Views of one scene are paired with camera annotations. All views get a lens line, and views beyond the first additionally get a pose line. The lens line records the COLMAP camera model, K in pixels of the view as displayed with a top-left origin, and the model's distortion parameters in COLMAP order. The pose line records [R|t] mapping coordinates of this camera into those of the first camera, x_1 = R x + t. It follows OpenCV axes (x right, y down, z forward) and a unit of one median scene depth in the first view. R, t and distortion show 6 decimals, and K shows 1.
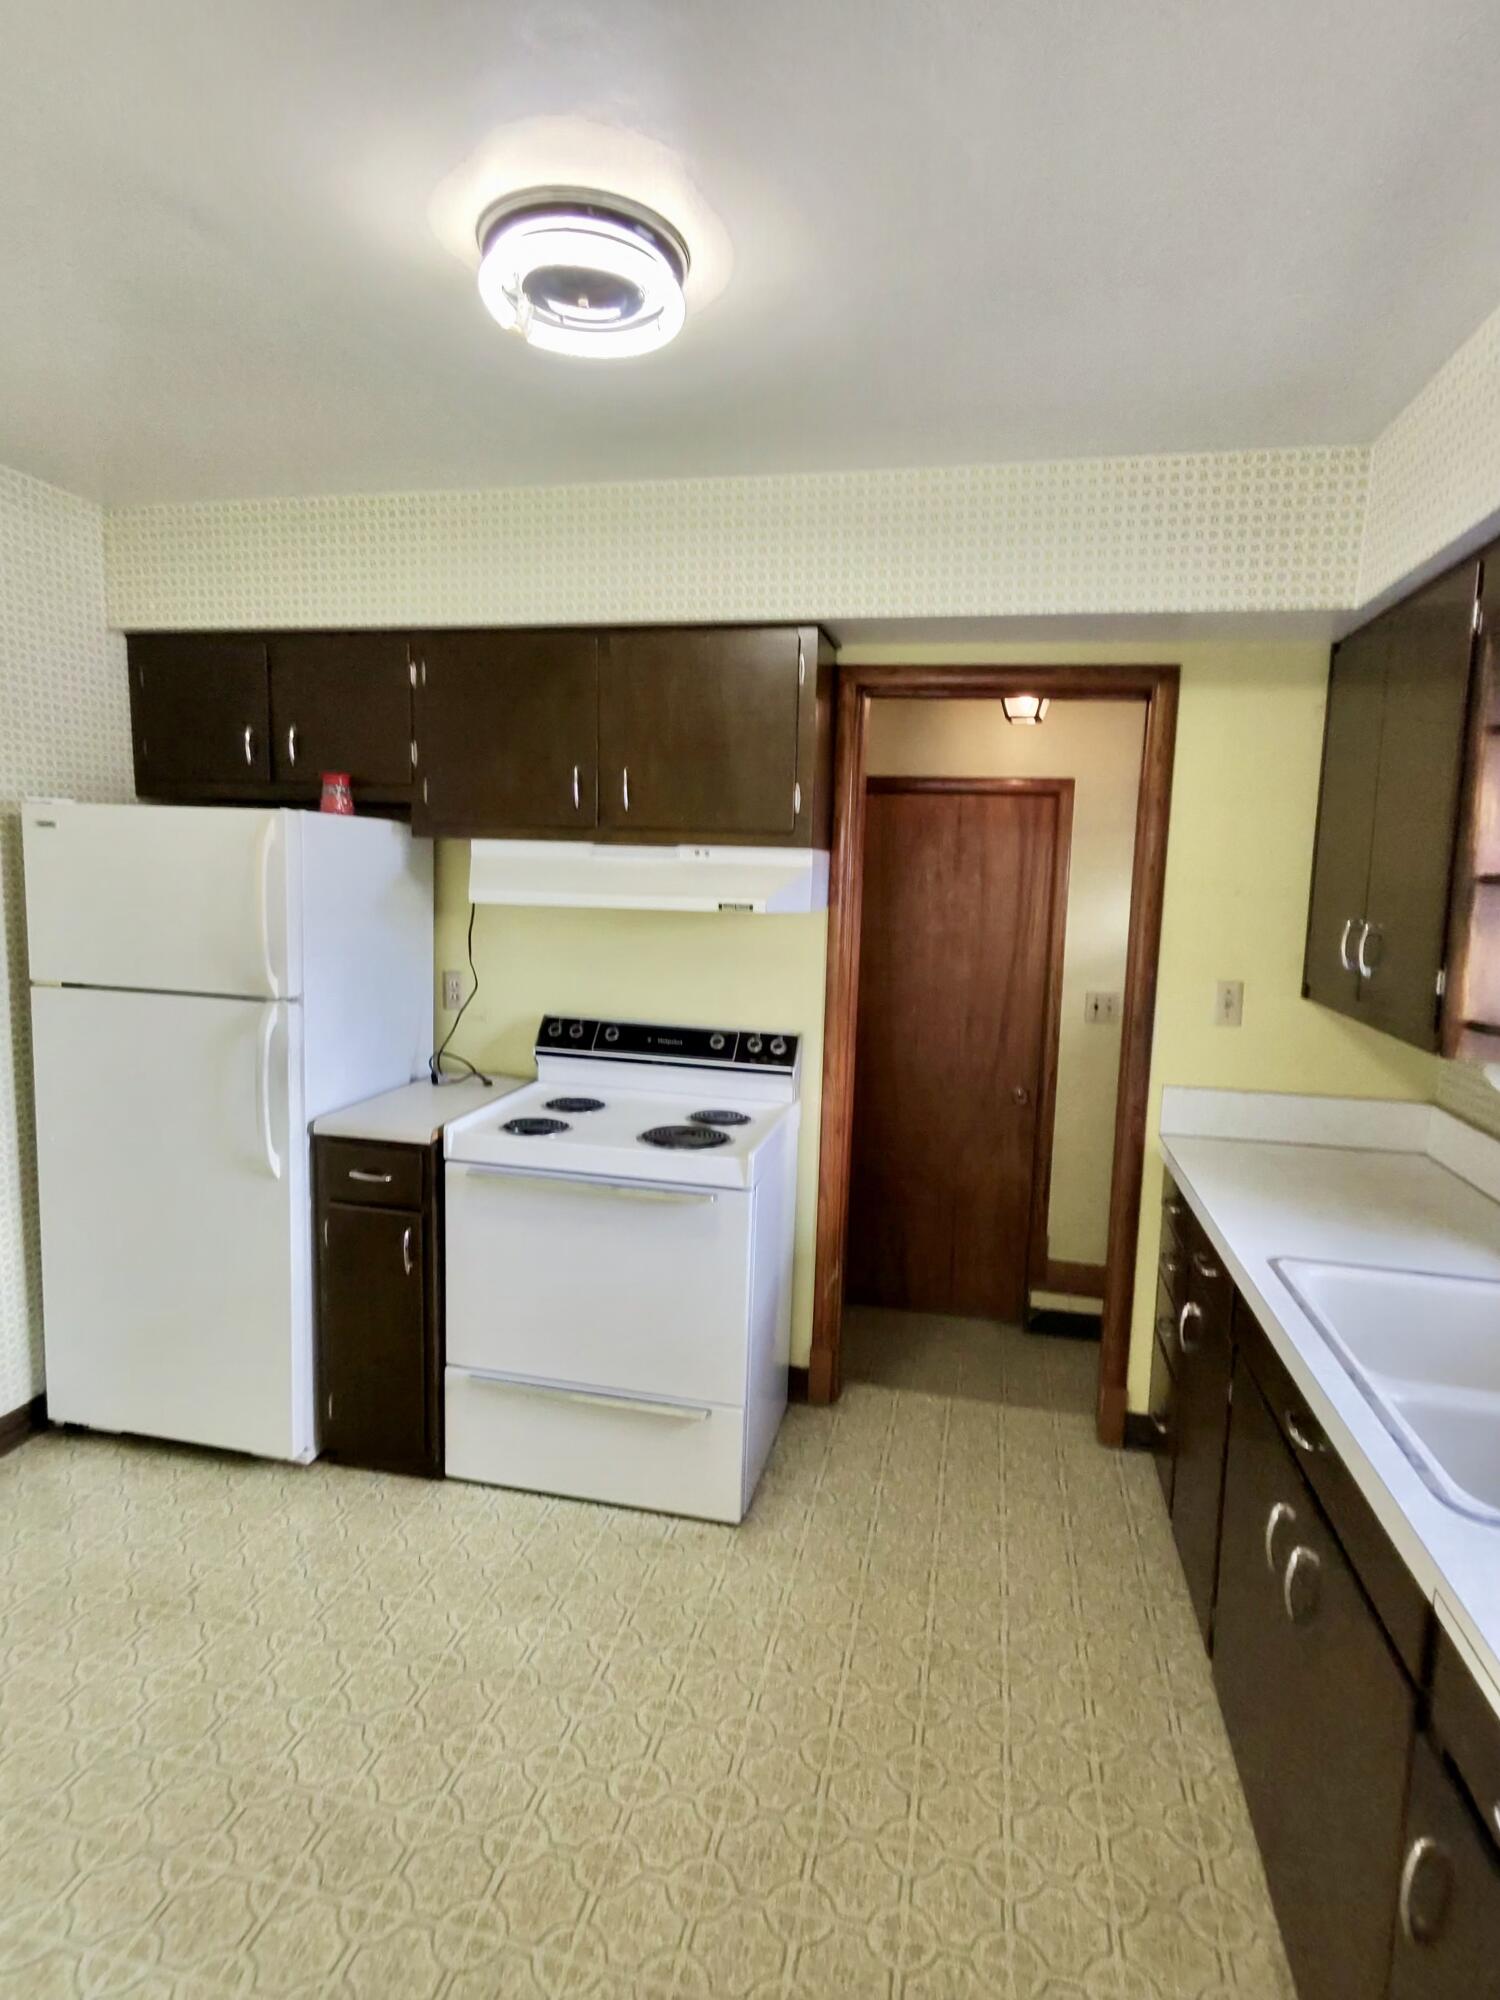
lens RADIAL K [[1093.6, 0, 749.8], [0, 1093.6, 998.6], [0, 0, 1]] dist [0.004023, 0.002283]
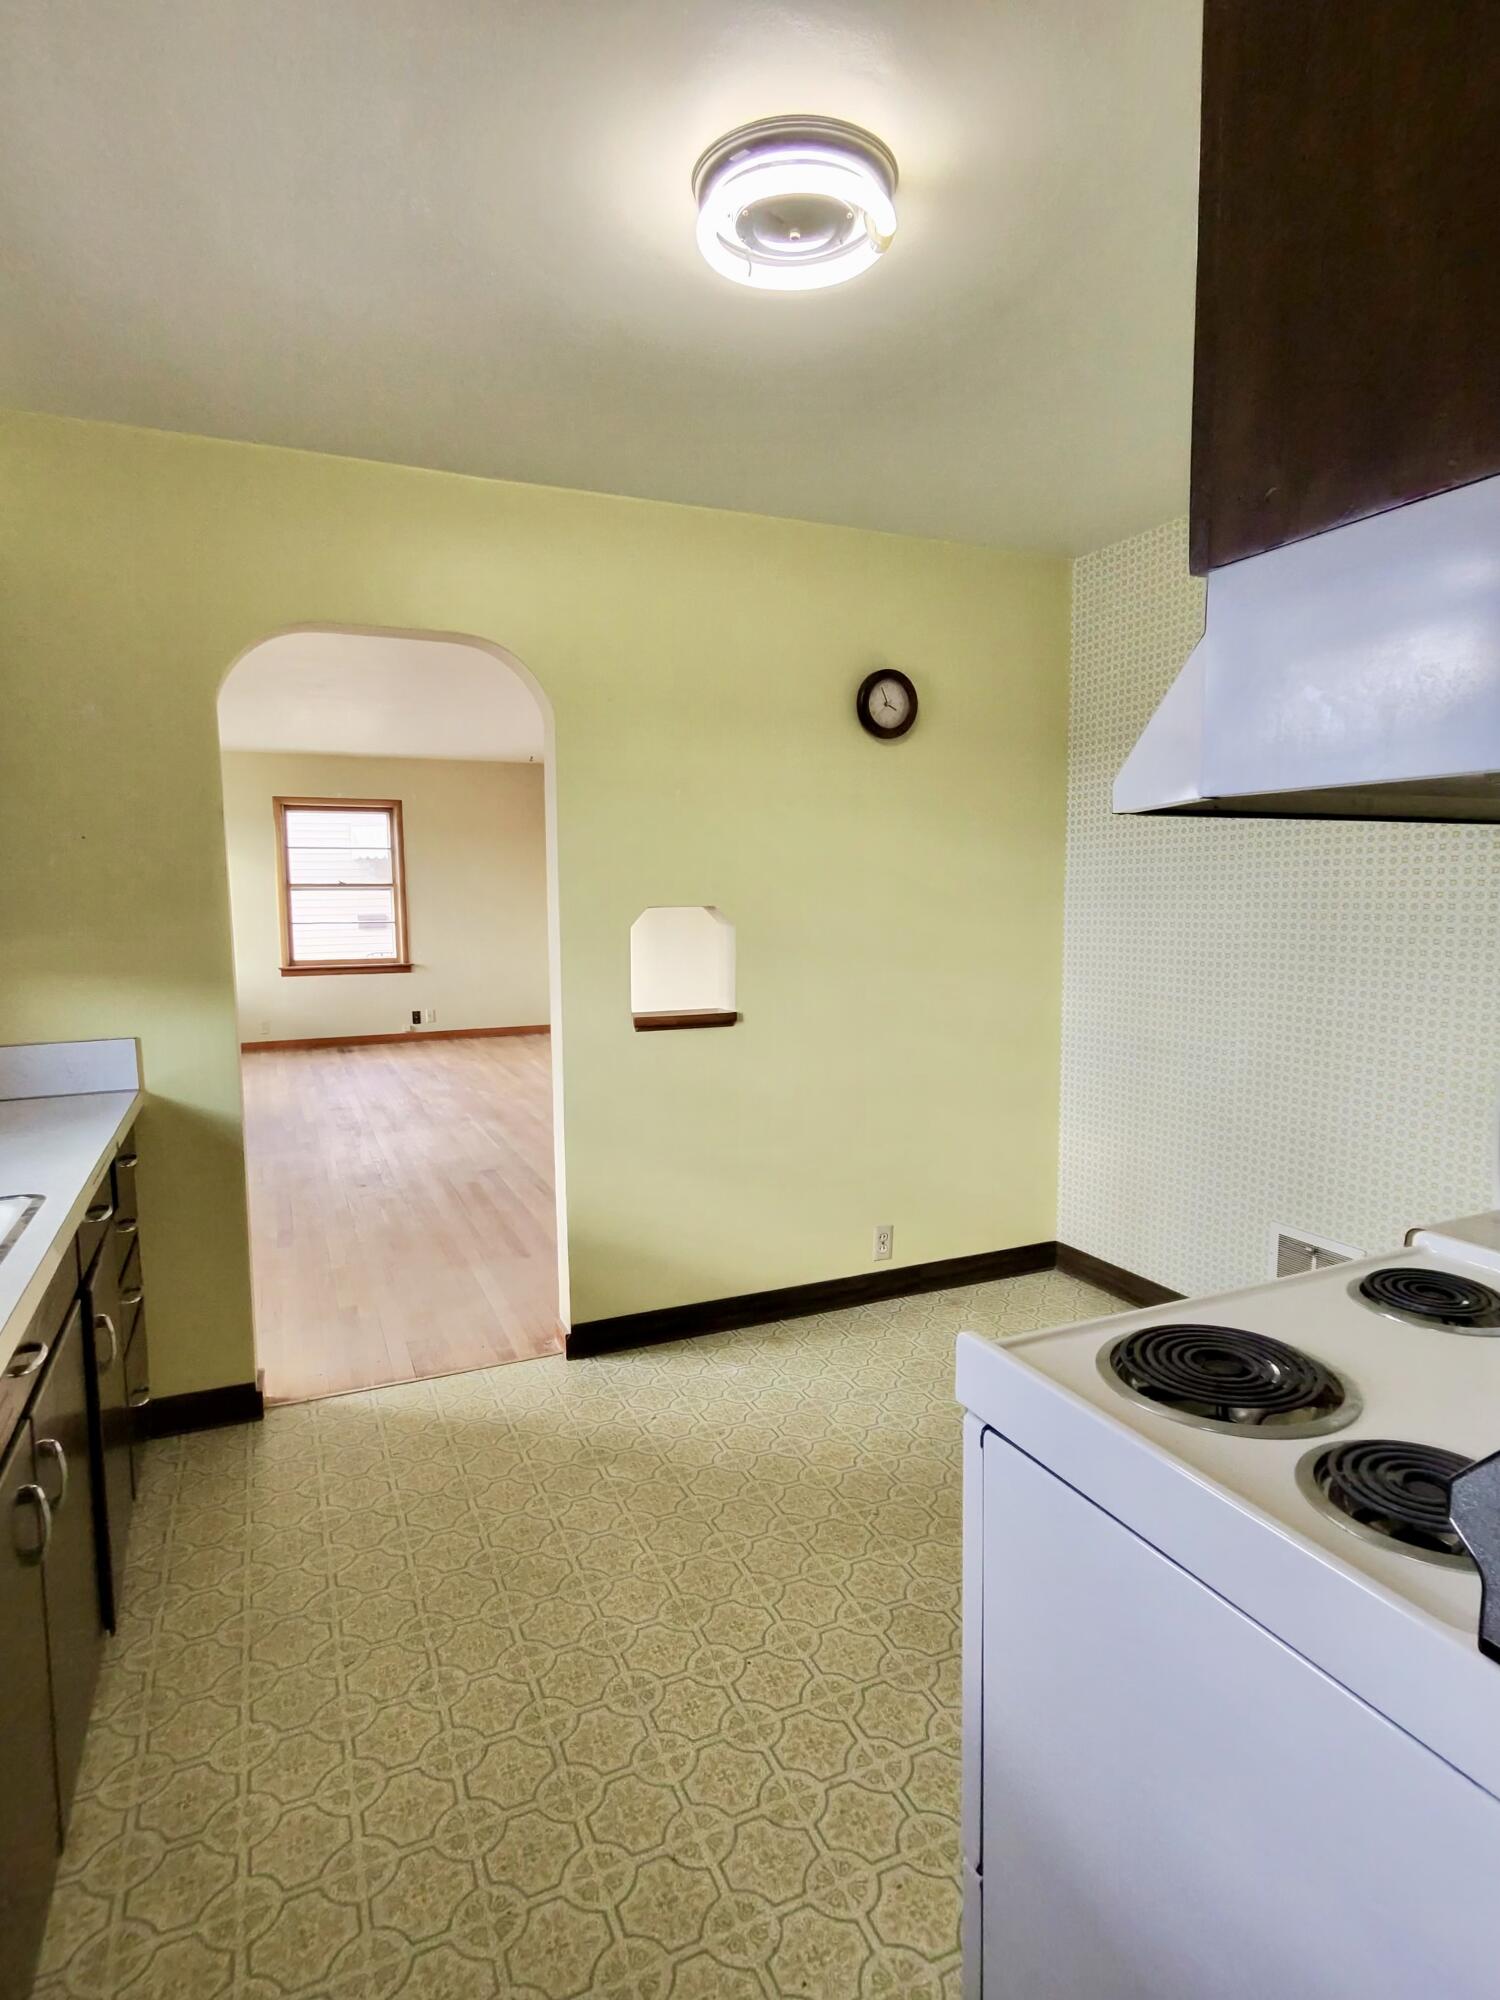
lens RADIAL K [[1093.6, 0, 749.3], [0, 1093.6, 988.2], [0, 0, 1]] dist [0.004023, 0.002283]
pose [[-0.802590, 0.036552, -0.595410, 0.484207], [-0.089552, 0.979427, 0.180838, -0.115809], [0.589771, 0.198459, -0.782805, 1.747563]]
